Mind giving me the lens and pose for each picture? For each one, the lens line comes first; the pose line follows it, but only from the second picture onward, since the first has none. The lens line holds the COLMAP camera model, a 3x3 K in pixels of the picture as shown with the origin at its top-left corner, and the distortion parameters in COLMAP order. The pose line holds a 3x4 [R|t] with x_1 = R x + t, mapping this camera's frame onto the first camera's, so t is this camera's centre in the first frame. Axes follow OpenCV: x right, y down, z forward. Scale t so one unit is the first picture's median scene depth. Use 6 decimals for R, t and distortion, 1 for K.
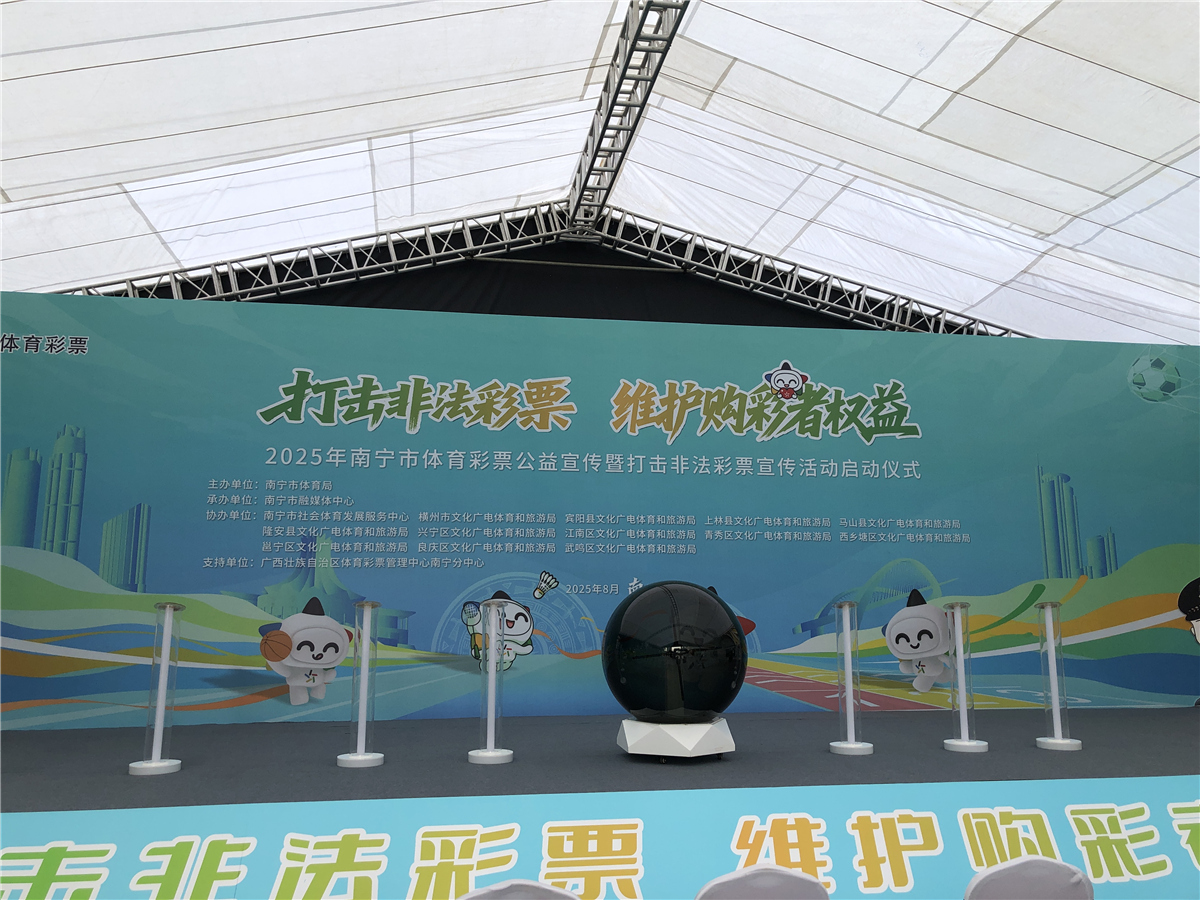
lens RADIAL K [[974.3, 0, 593.1], [0, 974.3, 443.5], [0, 0, 1]] dist [0.012357, -0.006537]
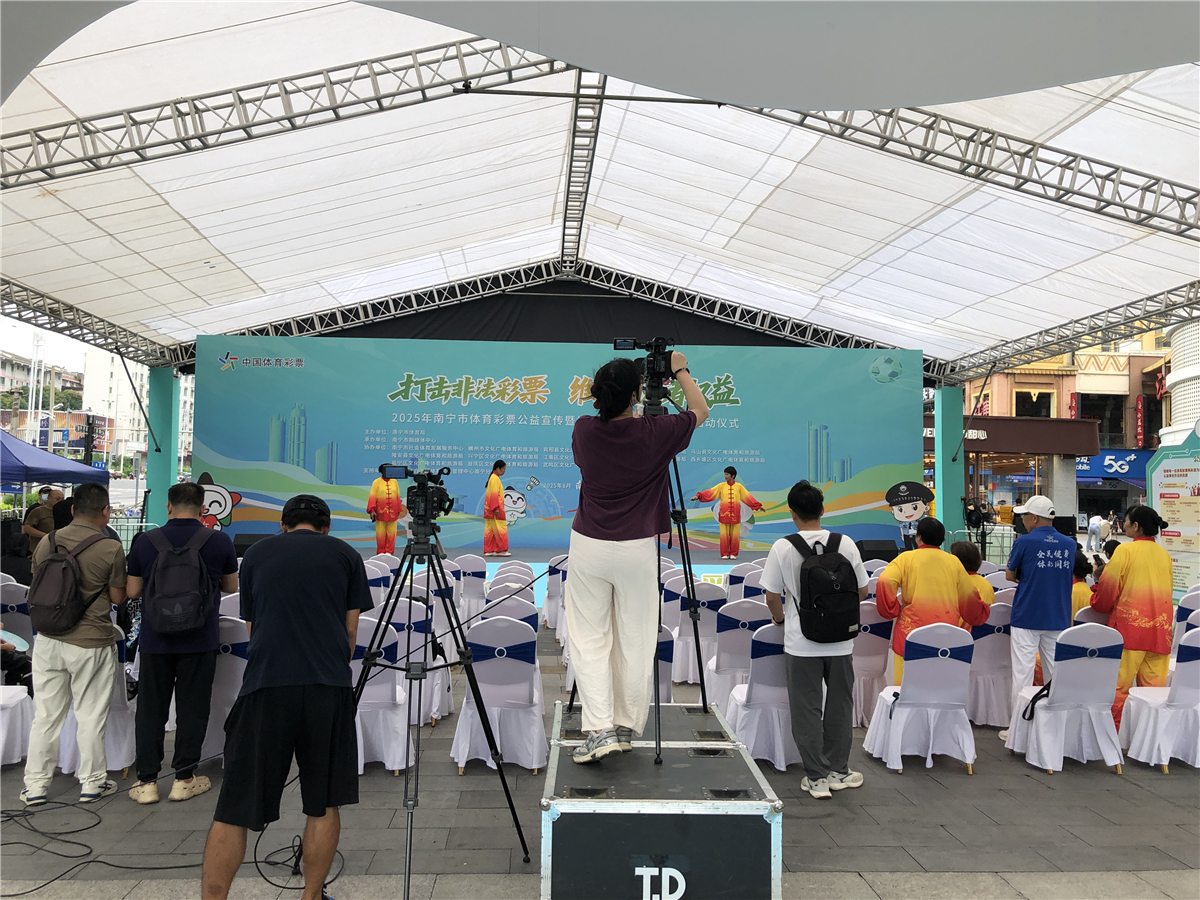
lens RADIAL K [[974.3, 0, 605.5], [0, 974.3, 451.0], [0, 0, 1]] dist [0.012357, -0.006537]
pose [[0.995217, 0.009349, -0.097243, 0.285473], [0.003003, 0.992012, 0.126105, -0.165578], [0.097645, -0.125794, 0.987239, -0.909377]]
